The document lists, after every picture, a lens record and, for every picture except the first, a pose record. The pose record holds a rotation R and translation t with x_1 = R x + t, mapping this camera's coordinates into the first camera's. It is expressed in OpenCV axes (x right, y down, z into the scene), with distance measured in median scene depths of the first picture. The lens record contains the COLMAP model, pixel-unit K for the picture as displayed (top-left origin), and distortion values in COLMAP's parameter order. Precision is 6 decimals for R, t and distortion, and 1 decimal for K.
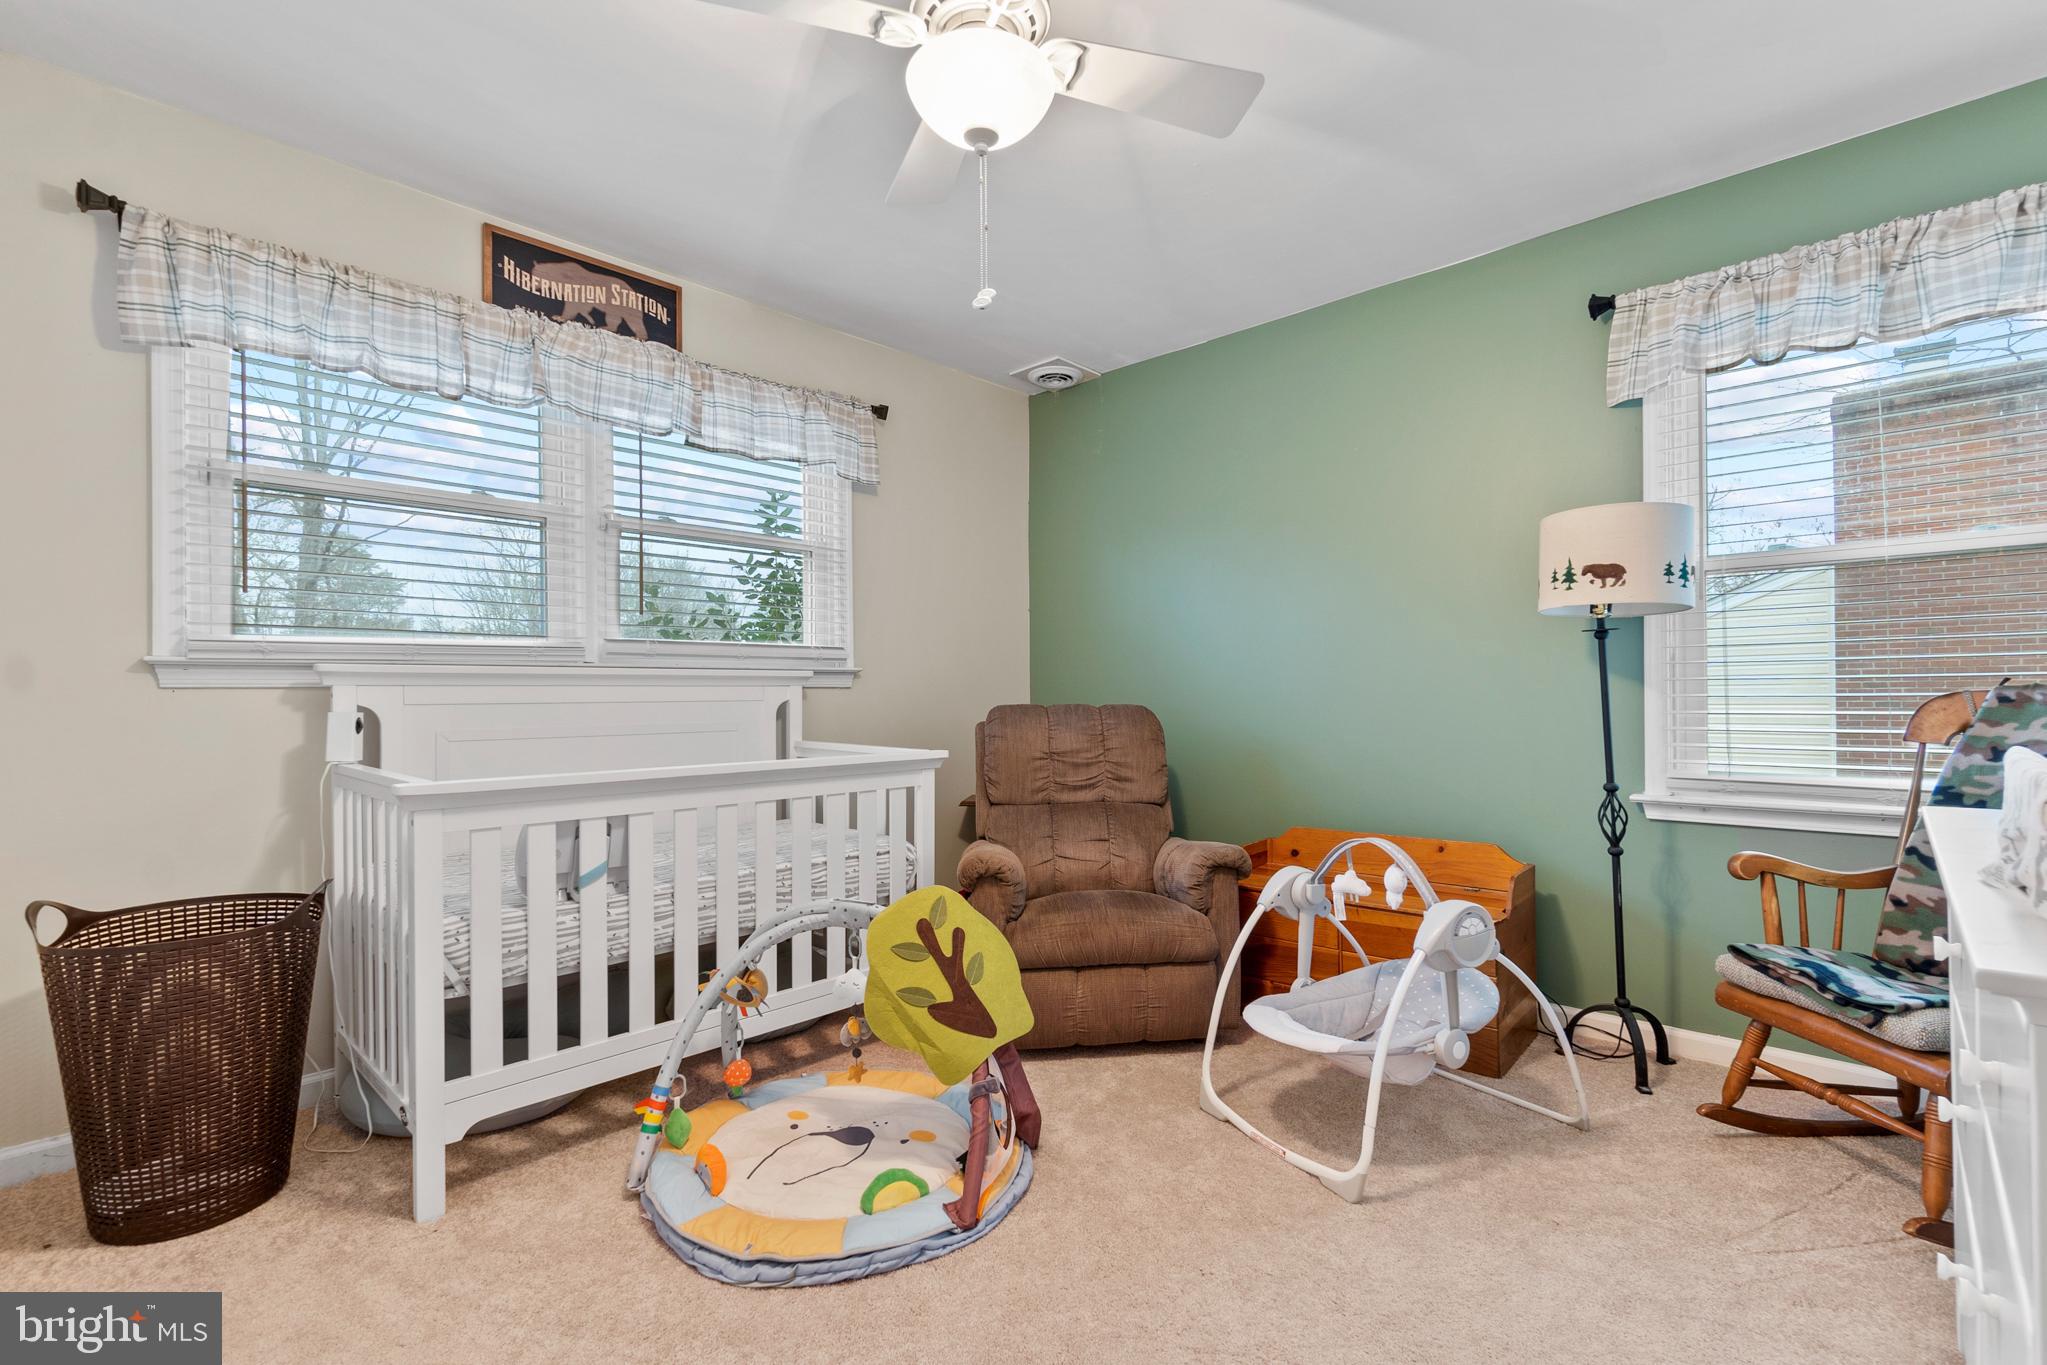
lens RADIAL K [[891.9, 0, 1015.3], [0, 891.9, 679.9], [0, 0, 1]] dist [-0.006858, 0.000681]
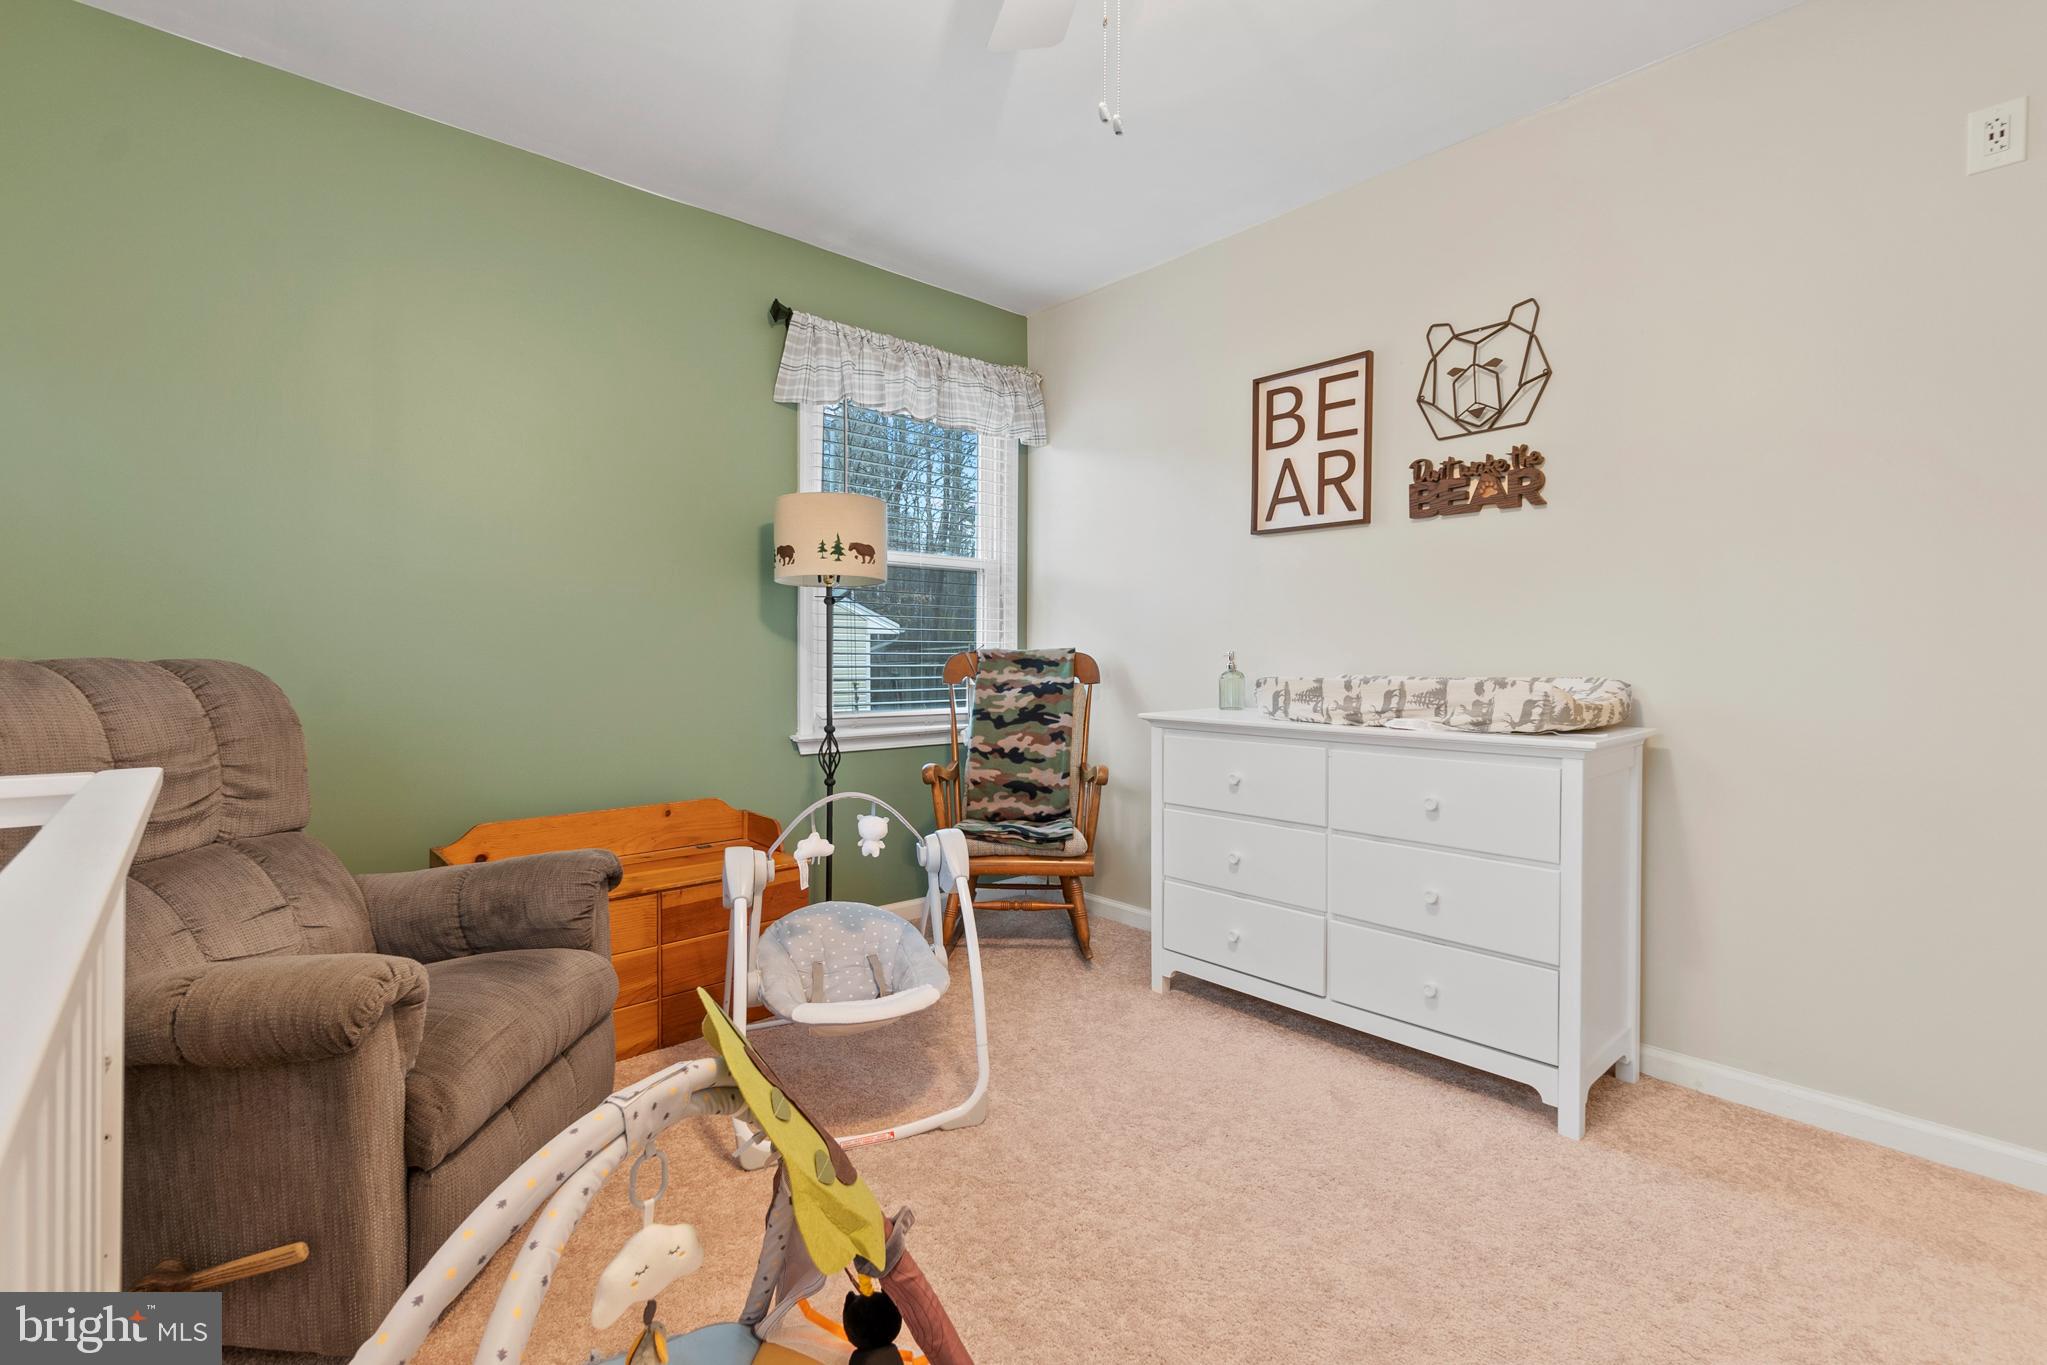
lens RADIAL K [[891.5, 0, 1018.0], [0, 891.5, 662.4], [0, 0, 1]] dist [-0.002749, -0.000267]
pose [[0.101092, 0.000892, 0.994877, -0.511954], [-0.023571, 0.999721, 0.001499, 0.023870], [-0.994598, -0.023602, 0.101085, 0.645243]]
